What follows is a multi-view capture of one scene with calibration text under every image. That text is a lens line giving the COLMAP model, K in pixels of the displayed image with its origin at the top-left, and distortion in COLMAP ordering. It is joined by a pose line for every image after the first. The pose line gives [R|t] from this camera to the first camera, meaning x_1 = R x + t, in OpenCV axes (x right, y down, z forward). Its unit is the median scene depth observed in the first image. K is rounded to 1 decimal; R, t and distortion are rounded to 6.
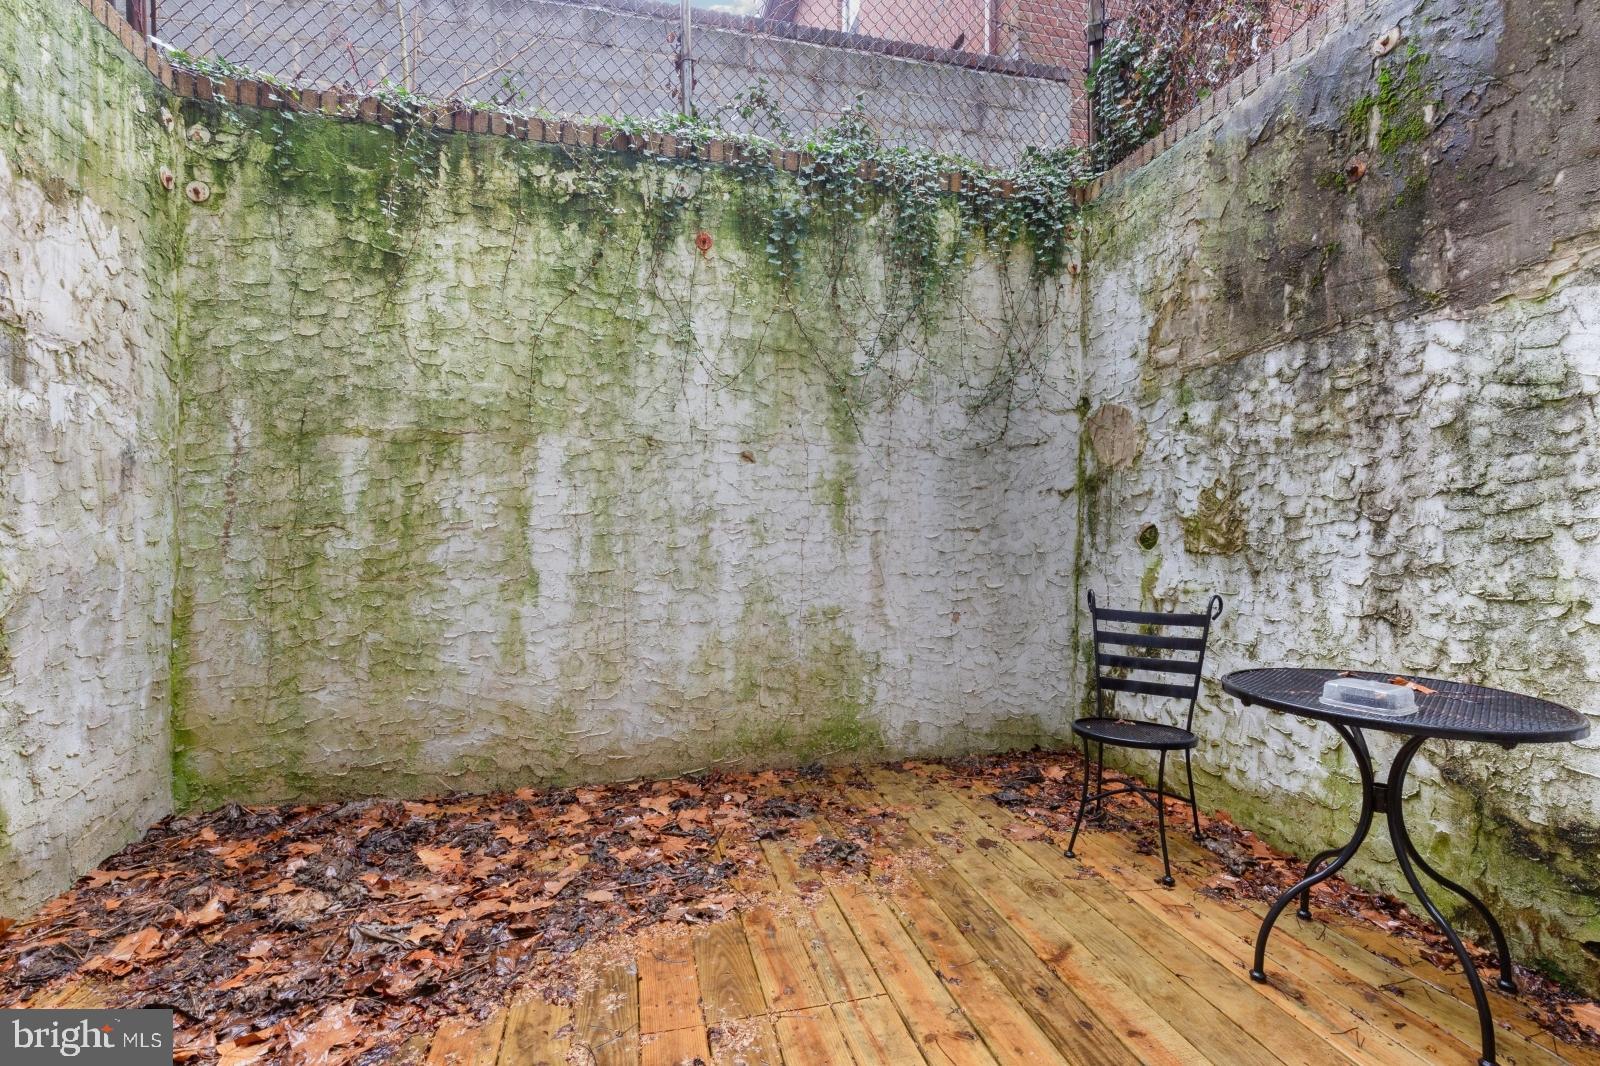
lens RADIAL K [[747.1, 0, 797.1], [0, 747.1, 520.1], [0, 0, 1]] dist [0.003537, -0.004231]
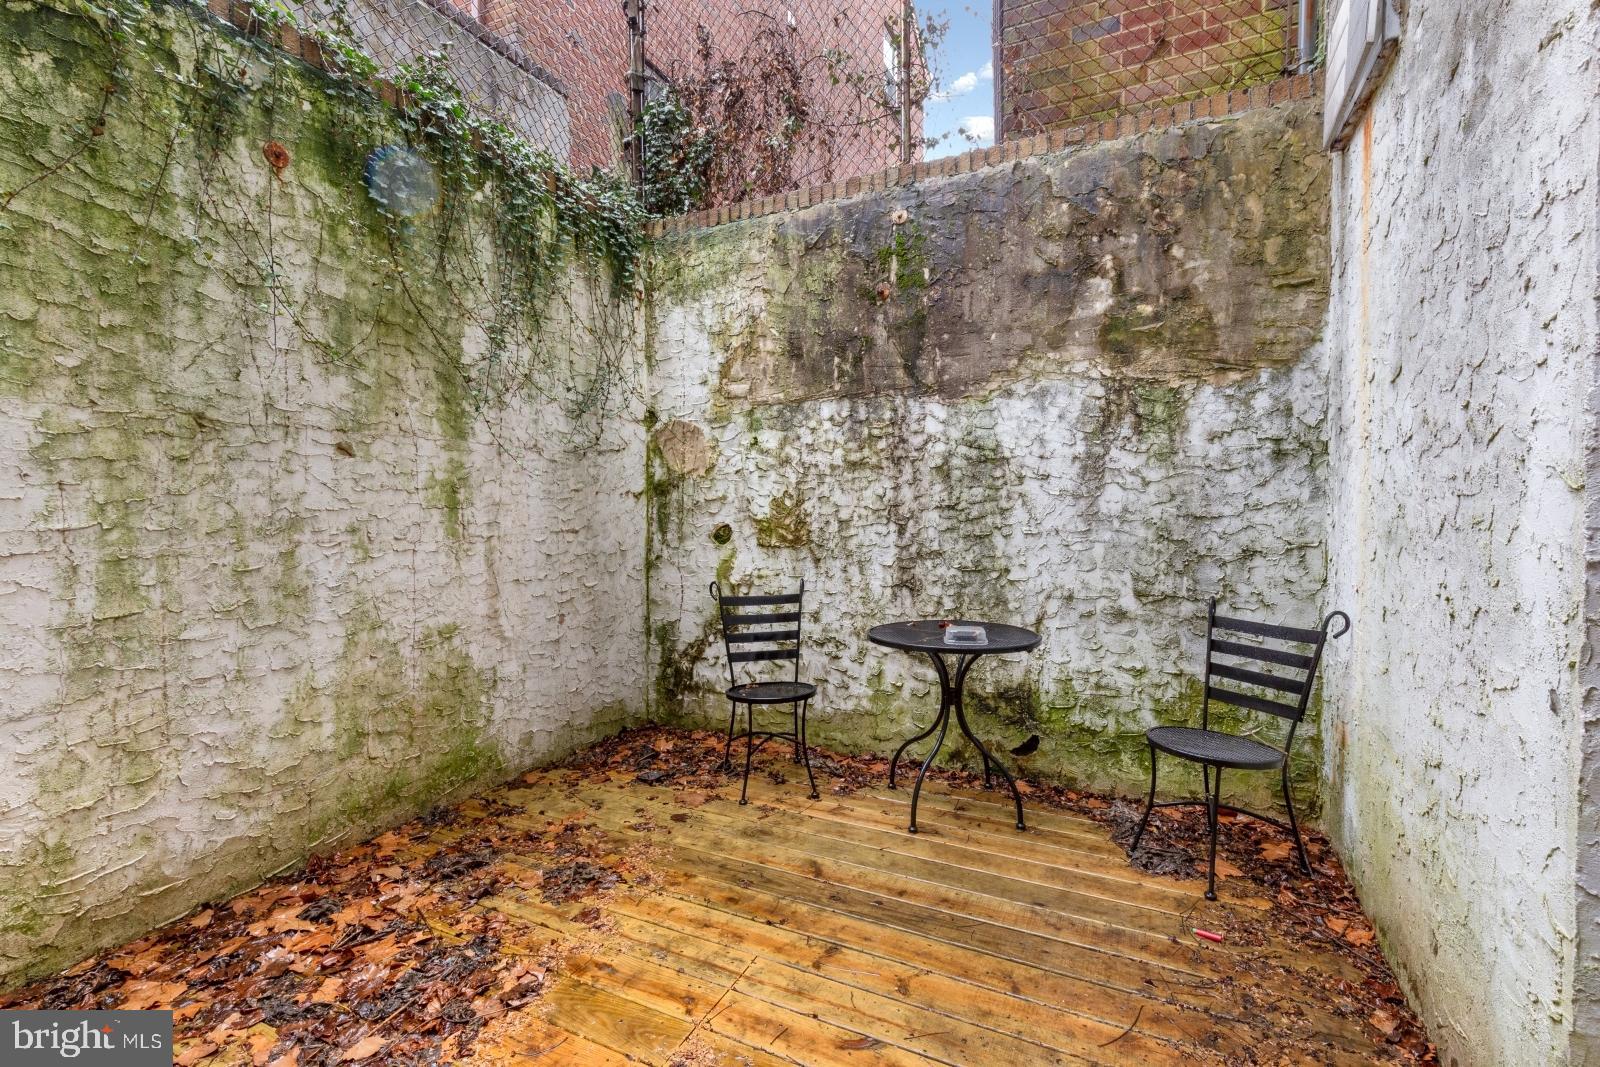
lens RADIAL K [[742.3, 0, 803.7], [0, 742.3, 505.2], [0, 0, 1]] dist [0.000236, -0.001298]
pose [[0.621287, -0.003971, 0.783573, -0.413457], [-0.003401, 0.999964, 0.007764, -0.036016], [-0.783576, -0.007489, 0.621251, 0.141157]]
